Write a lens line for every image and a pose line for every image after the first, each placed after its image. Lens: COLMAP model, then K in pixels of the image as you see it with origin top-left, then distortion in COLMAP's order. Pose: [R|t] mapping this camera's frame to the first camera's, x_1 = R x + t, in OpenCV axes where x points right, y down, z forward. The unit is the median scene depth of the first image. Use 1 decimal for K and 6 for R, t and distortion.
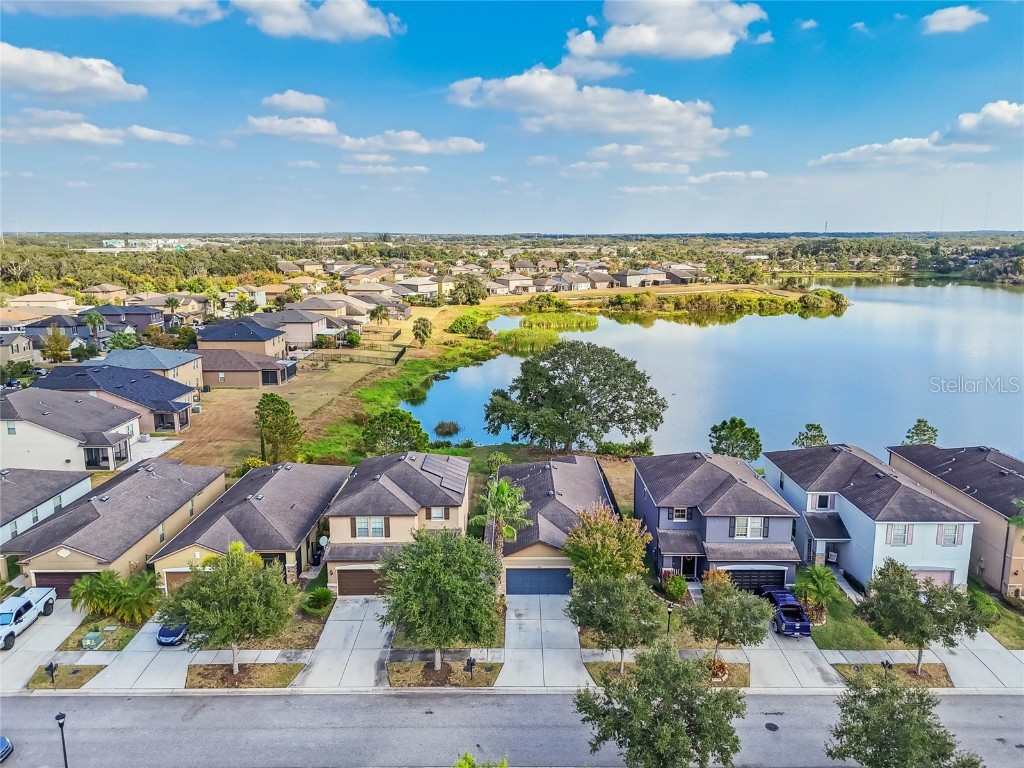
lens RADIAL K [[762.3, 0, 509.7], [0, 762.3, 365.1], [0, 0, 1]] dist [0.081941, -0.080779]
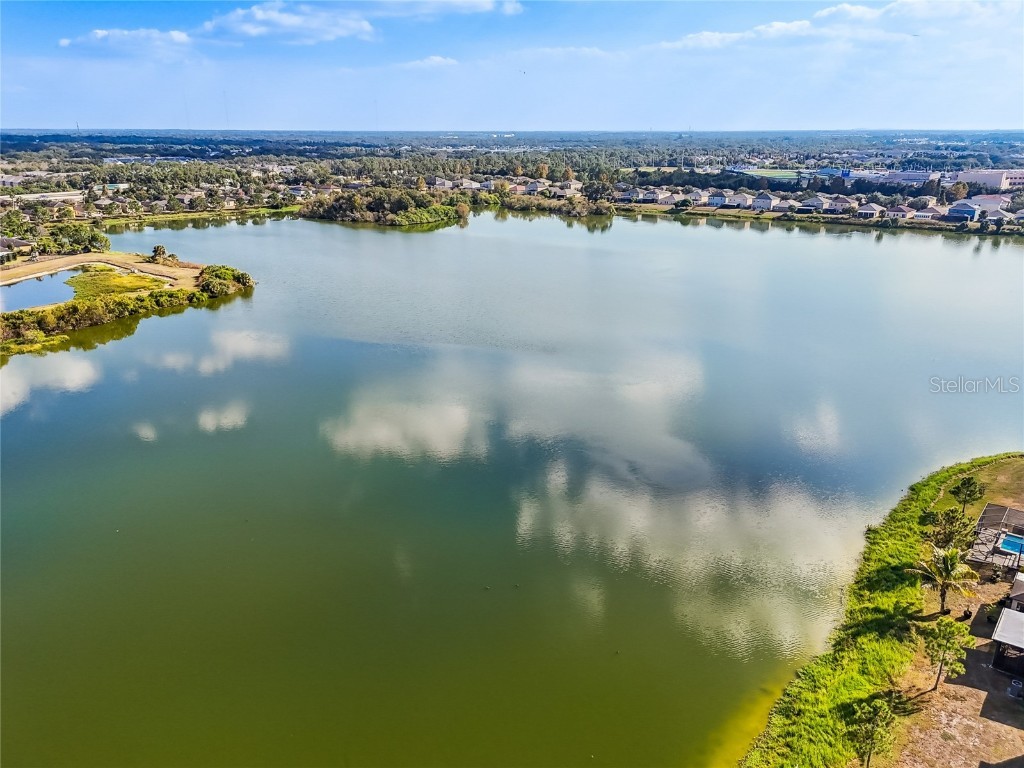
lens RADIAL K [[769.7, 0, 512.0], [0, 769.7, 384.0], [0, 0, 1]] dist [0.084979, -0.085905]
pose [[0.637572, -0.239808, 0.732116, -0.032229], [0.131281, 0.970238, 0.203479, -0.113785], [-0.759122, -0.033619, 0.650079, 0.241896]]
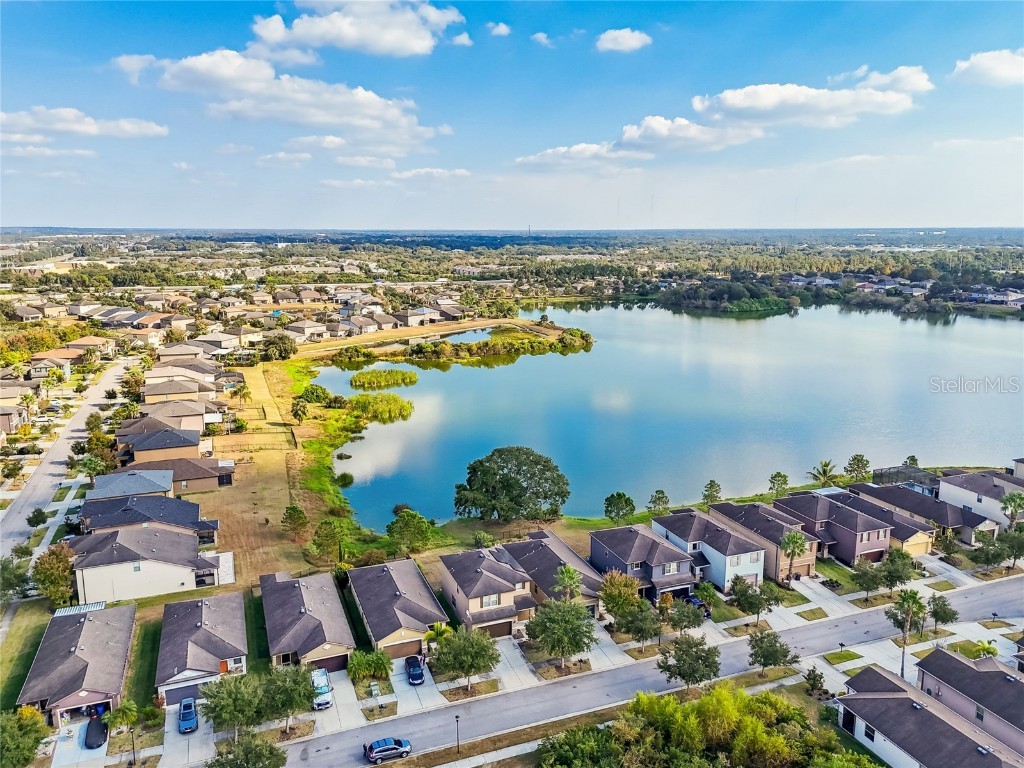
lens RADIAL K [[769.7, 0, 512.0], [0, 769.7, 384.0], [0, 0, 1]] dist [0.084979, -0.085905]
pose [[0.932601, -0.072644, 0.353524, -0.143804], [0.062593, 0.997245, 0.039799, -0.071000], [-0.355441, -0.014988, 0.934579, -0.137969]]
